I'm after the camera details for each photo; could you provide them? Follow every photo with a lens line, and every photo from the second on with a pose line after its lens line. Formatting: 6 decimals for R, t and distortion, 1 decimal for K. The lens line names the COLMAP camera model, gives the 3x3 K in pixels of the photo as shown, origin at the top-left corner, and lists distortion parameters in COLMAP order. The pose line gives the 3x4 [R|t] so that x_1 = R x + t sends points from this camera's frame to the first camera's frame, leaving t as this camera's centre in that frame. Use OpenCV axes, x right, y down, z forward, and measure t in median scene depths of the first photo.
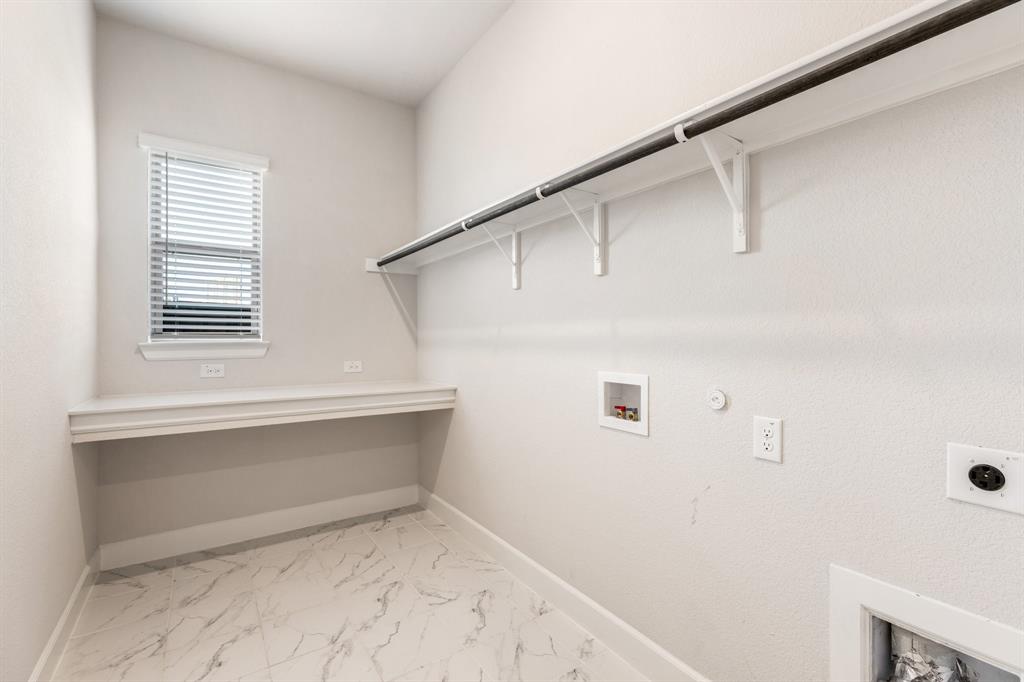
lens RADIAL K [[460.4, 0, 510.7], [0, 460.4, 342.0], [0, 0, 1]] dist [-0.002826, -0.000217]
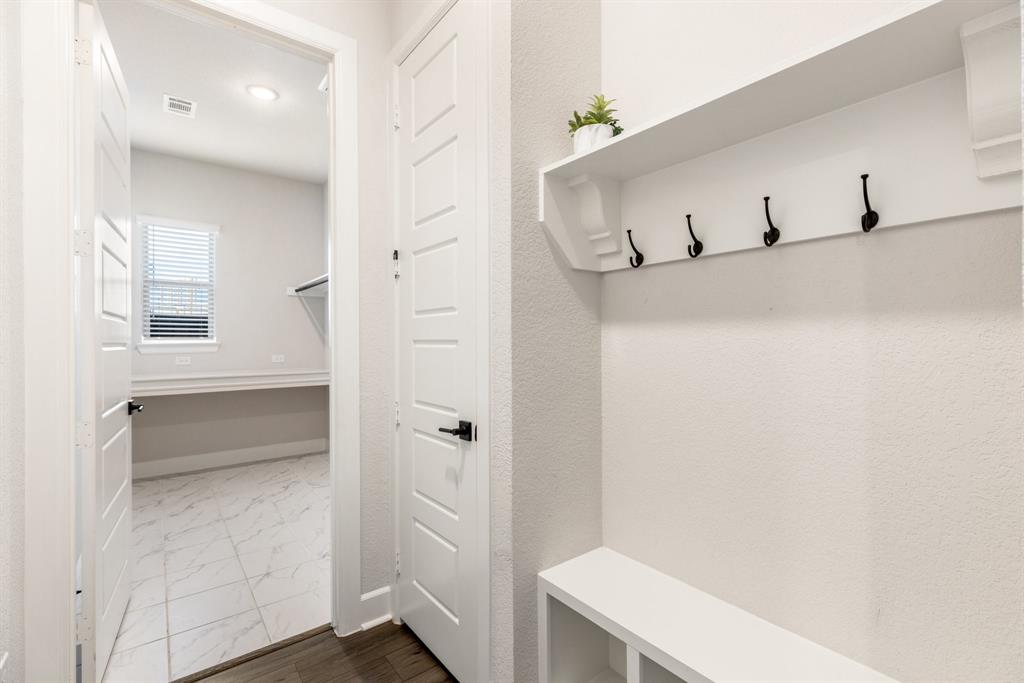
lens RADIAL K [[460.4, 0, 513.2], [0, 460.4, 339.9], [0, 0, 1]] dist [-0.002826, -0.000217]
pose [[0.997150, -0.001632, 0.075429, 0.350764], [0.001700, 0.999998, -0.000845, -0.006697], [-0.075427, 0.000970, 0.997151, -0.635213]]
